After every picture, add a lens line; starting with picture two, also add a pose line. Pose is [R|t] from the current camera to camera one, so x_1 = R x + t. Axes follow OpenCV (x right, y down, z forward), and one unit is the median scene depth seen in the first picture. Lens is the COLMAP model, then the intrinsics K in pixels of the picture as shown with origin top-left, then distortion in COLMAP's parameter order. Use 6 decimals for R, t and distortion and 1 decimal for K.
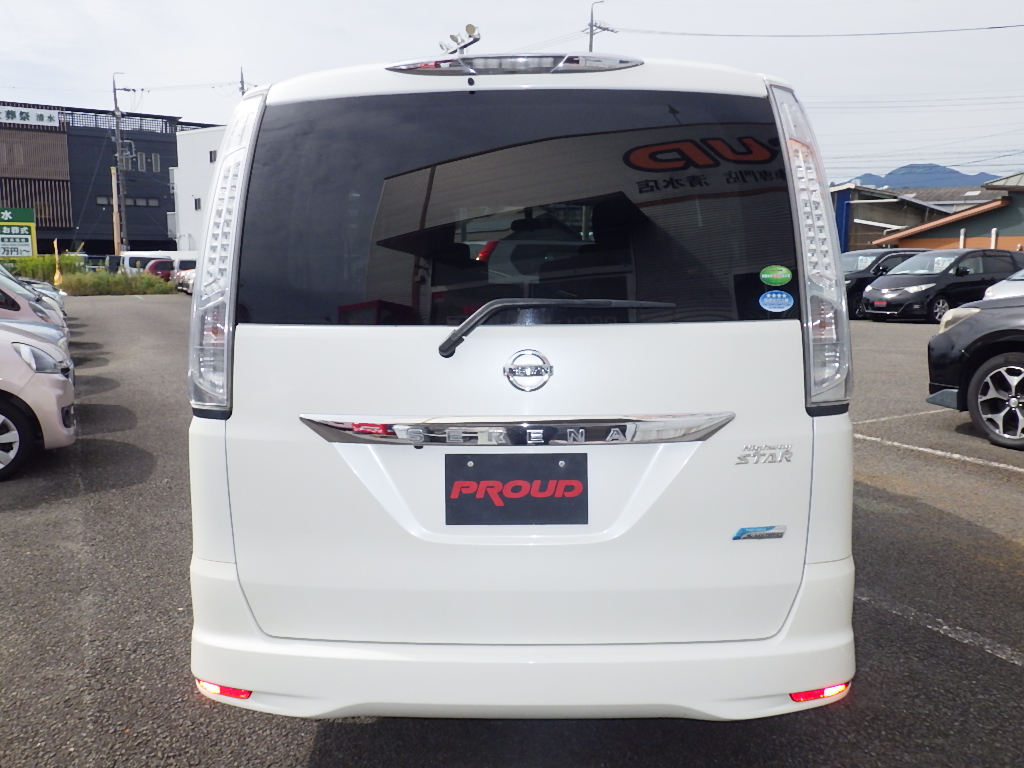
lens RADIAL K [[851.3, 0, 512.0], [0, 851.3, 384.0], [0, 0, 1]] dist [-0.001774, 0.006815]
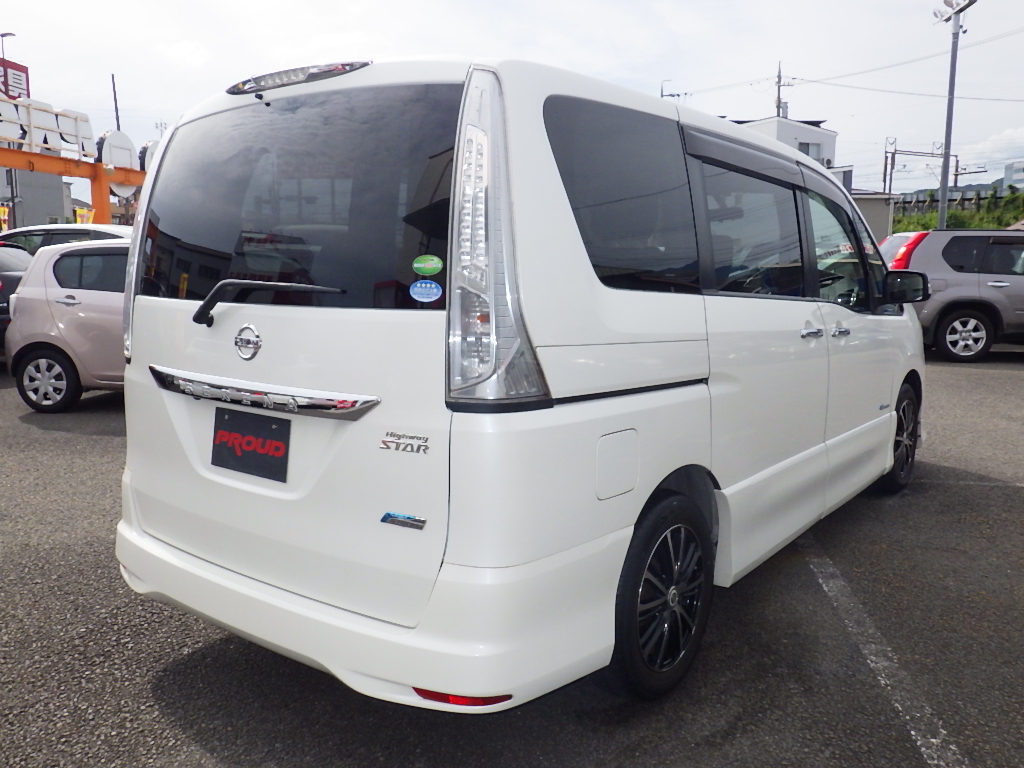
lens RADIAL K [[849.3, 0, 512.0], [0, 849.3, 384.0], [0, 0, 1]] dist [0.011668, 0.014683]
pose [[0.816713, 0.098077, -0.568648, 0.958633], [-0.094679, 0.994871, 0.035608, -0.033774], [0.569223, 0.024758, 0.821810, 0.242021]]
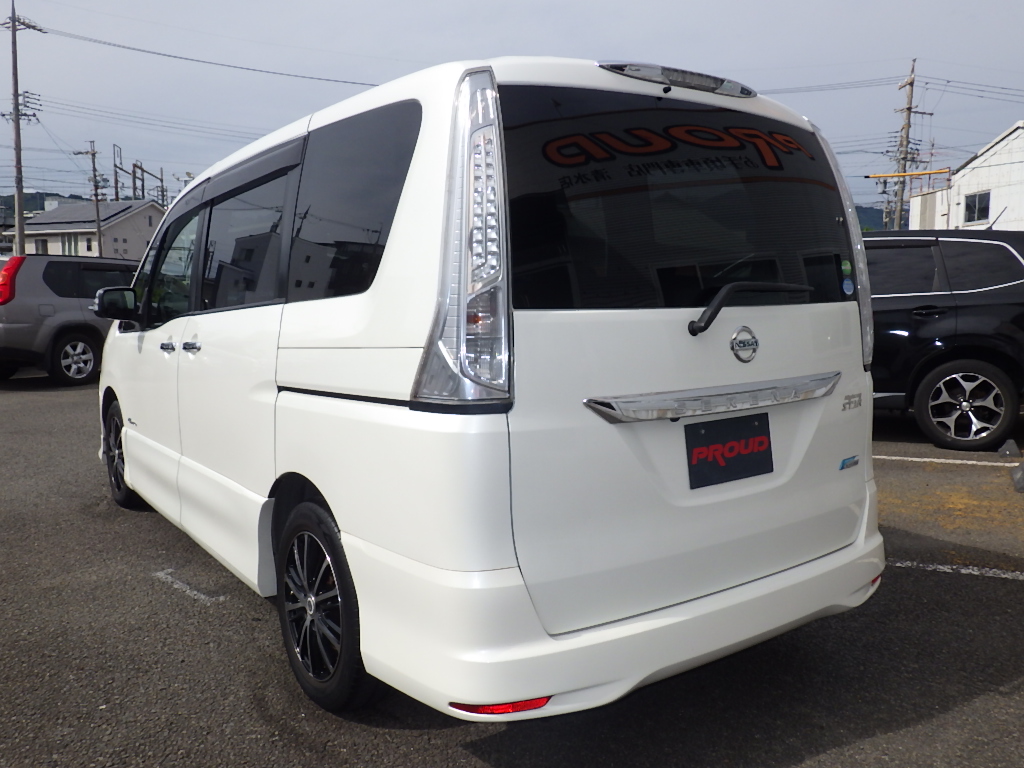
lens RADIAL K [[851.3, 0, 512.0], [0, 851.3, 384.0], [0, 0, 1]] dist [-0.001774, 0.006815]
pose [[0.794334, -0.066751, 0.603802, -0.915067], [0.087453, 0.996156, -0.004922, 0.015542], [-0.601153, 0.056714, 0.797119, 0.259272]]
